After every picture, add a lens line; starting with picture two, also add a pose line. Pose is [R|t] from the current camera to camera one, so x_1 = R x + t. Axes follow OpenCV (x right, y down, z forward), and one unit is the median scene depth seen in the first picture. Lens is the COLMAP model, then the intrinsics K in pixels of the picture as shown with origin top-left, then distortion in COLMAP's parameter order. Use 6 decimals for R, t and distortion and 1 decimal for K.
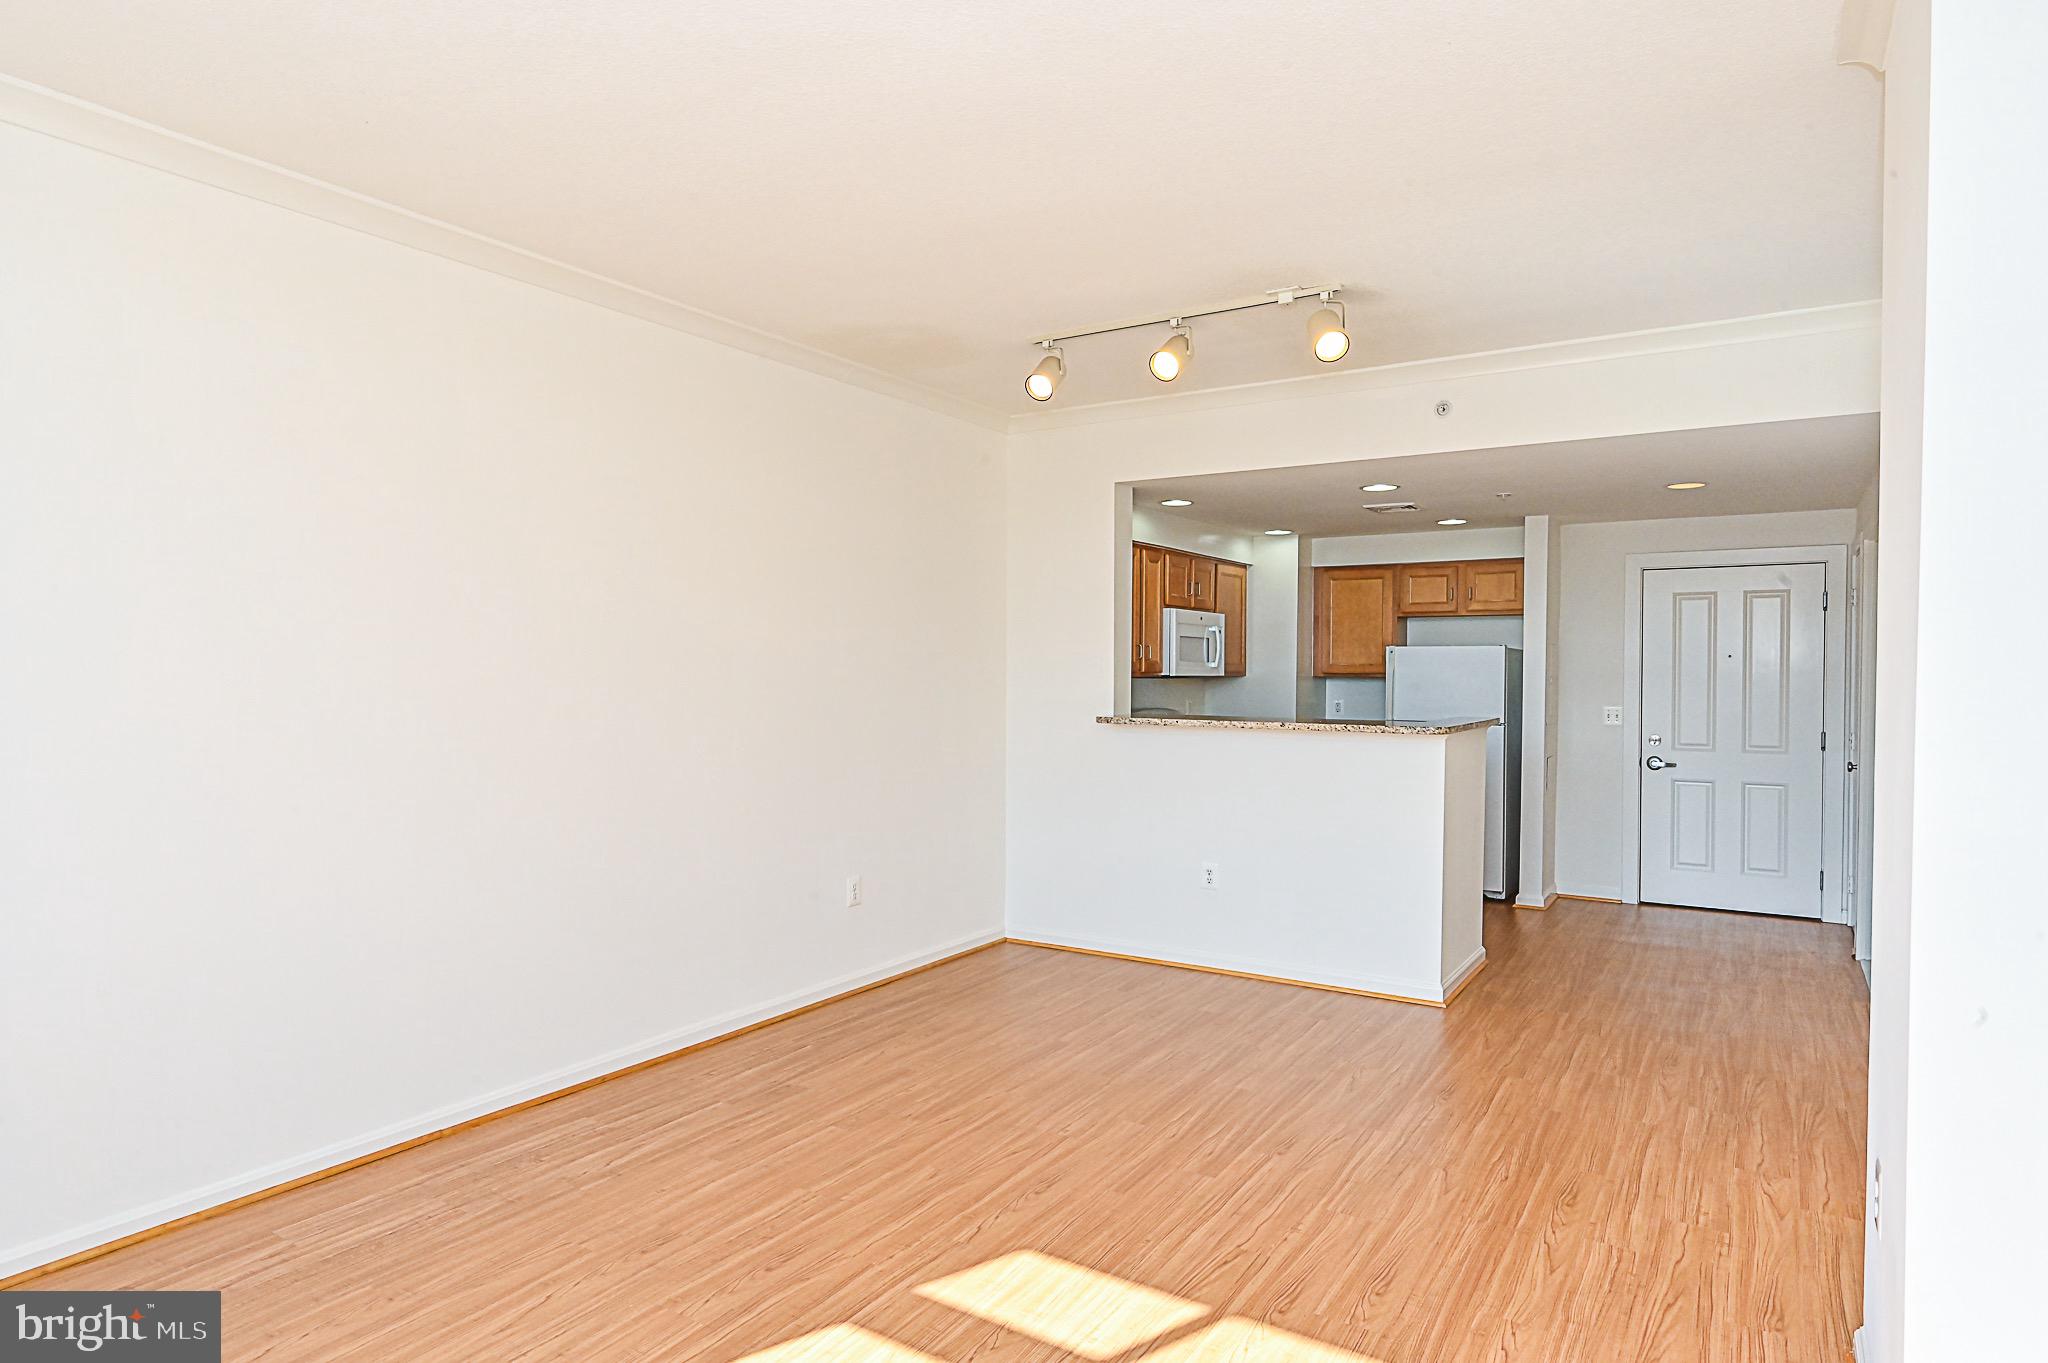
lens RADIAL K [[1176.4, 0, 1004.8], [0, 1176.4, 684.2], [0, 0, 1]] dist [-0.012994, 0.000244]
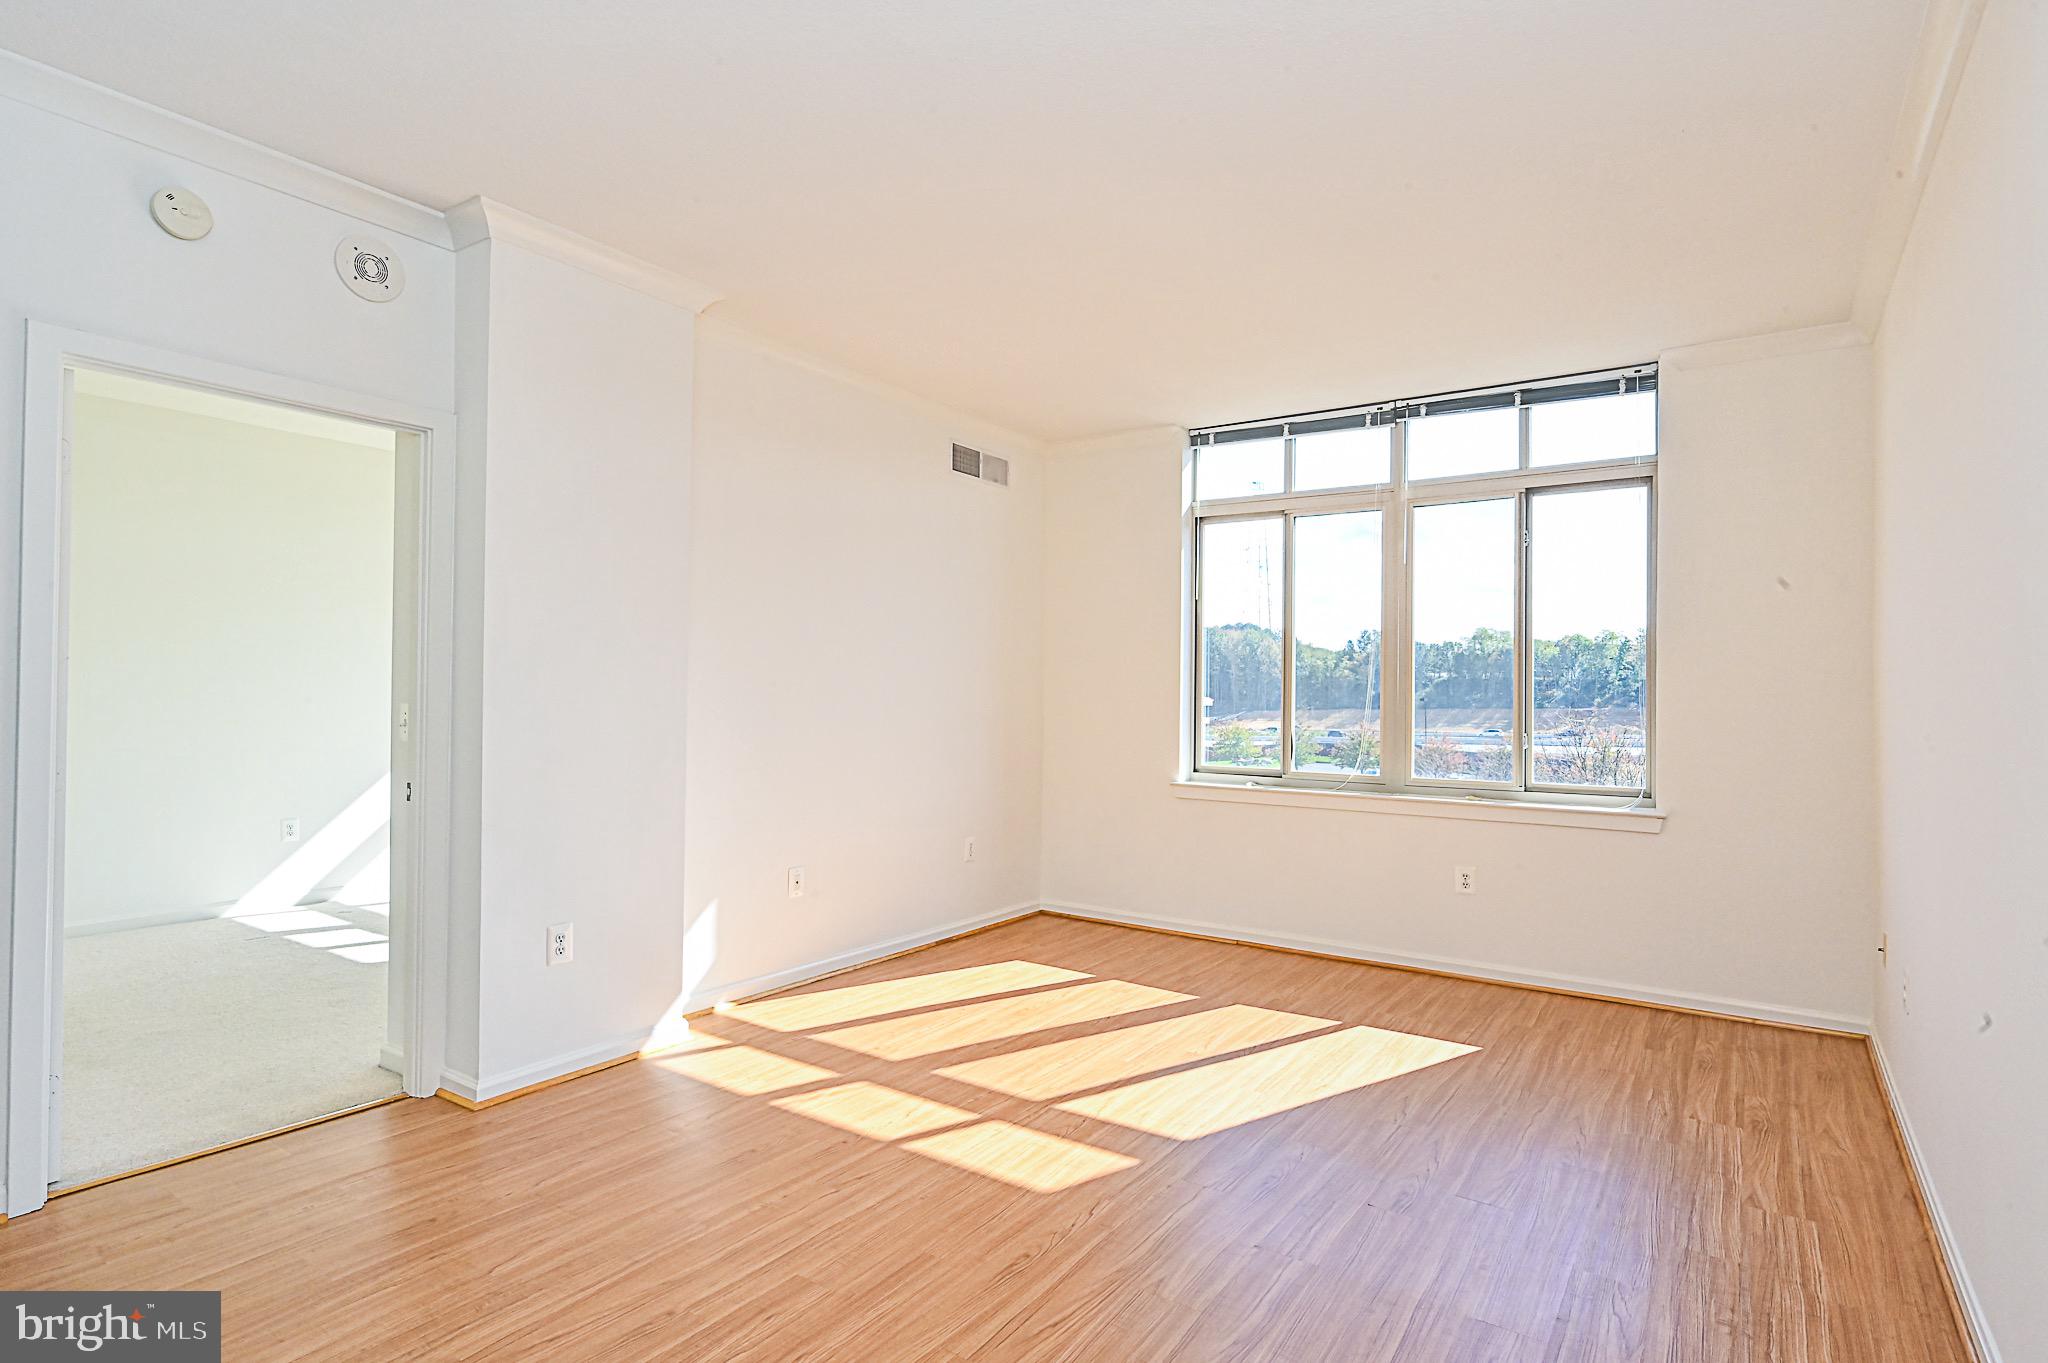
lens RADIAL K [[1056.5, 0, 1026.4], [0, 1056.5, 679.2], [0, 0, 1]] dist [-0.005534, 0.000252]
pose [[-0.999718, -0.015275, 0.018186, 0.009416], [-0.015326, 0.999879, -0.002660, 0.011848], [-0.018143, -0.002938, -0.999831, 0.798710]]
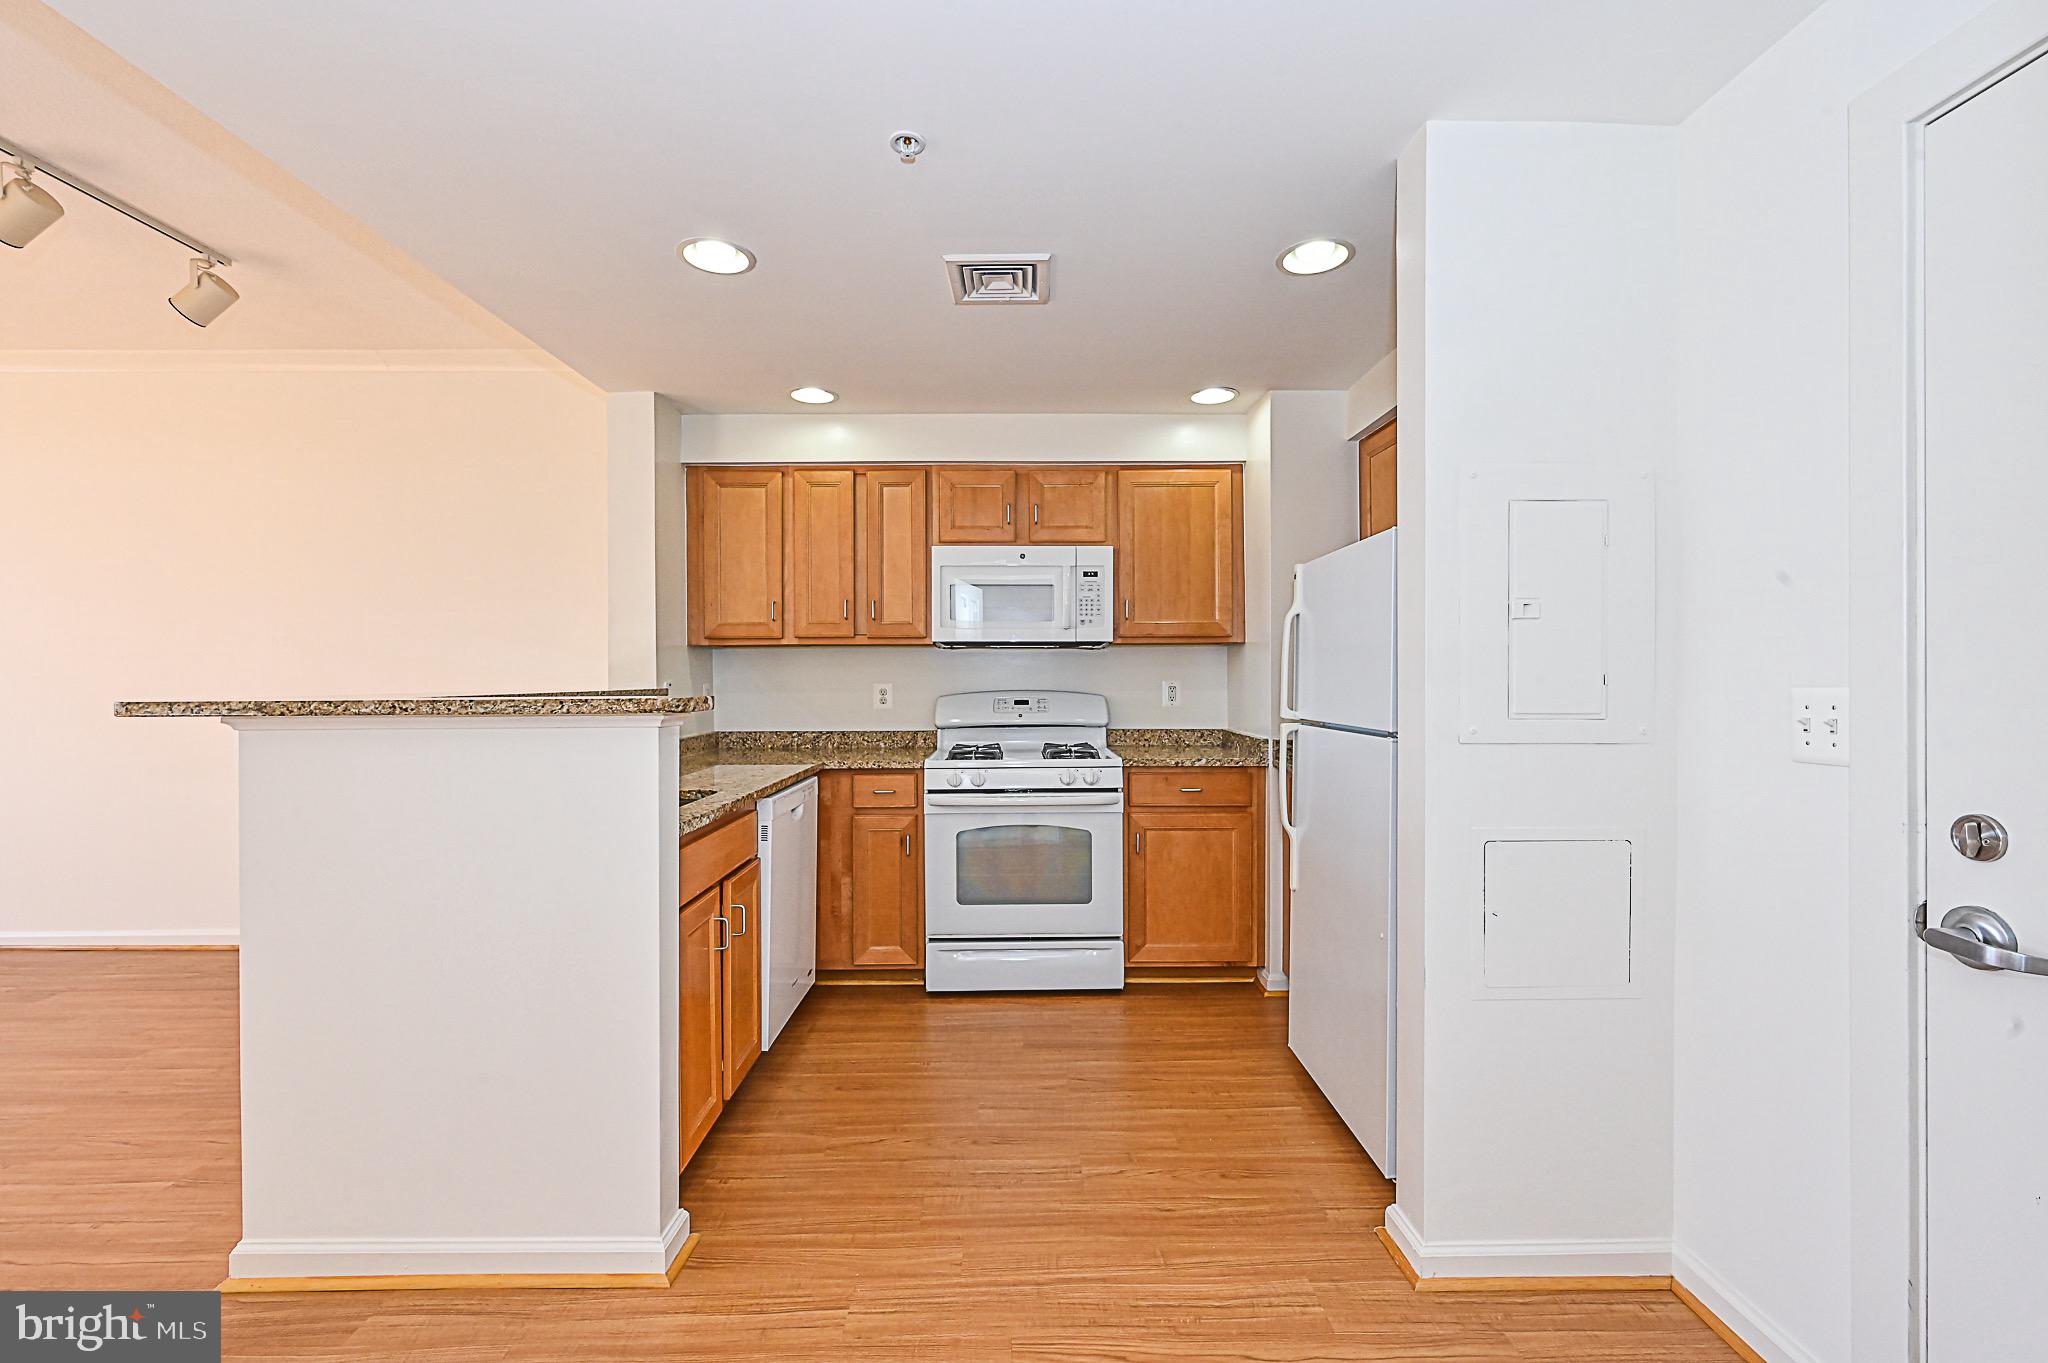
lens RADIAL K [[858.8, 0, 1022.0], [0, 858.8, 674.3], [0, 0, 1]] dist [0.001801, 0.000193]
pose [[0.551823, -0.008456, -0.833919, 0.600549], [-0.005916, 0.999884, -0.014053, 0.019444], [0.833940, 0.012688, 0.551709, 0.758796]]
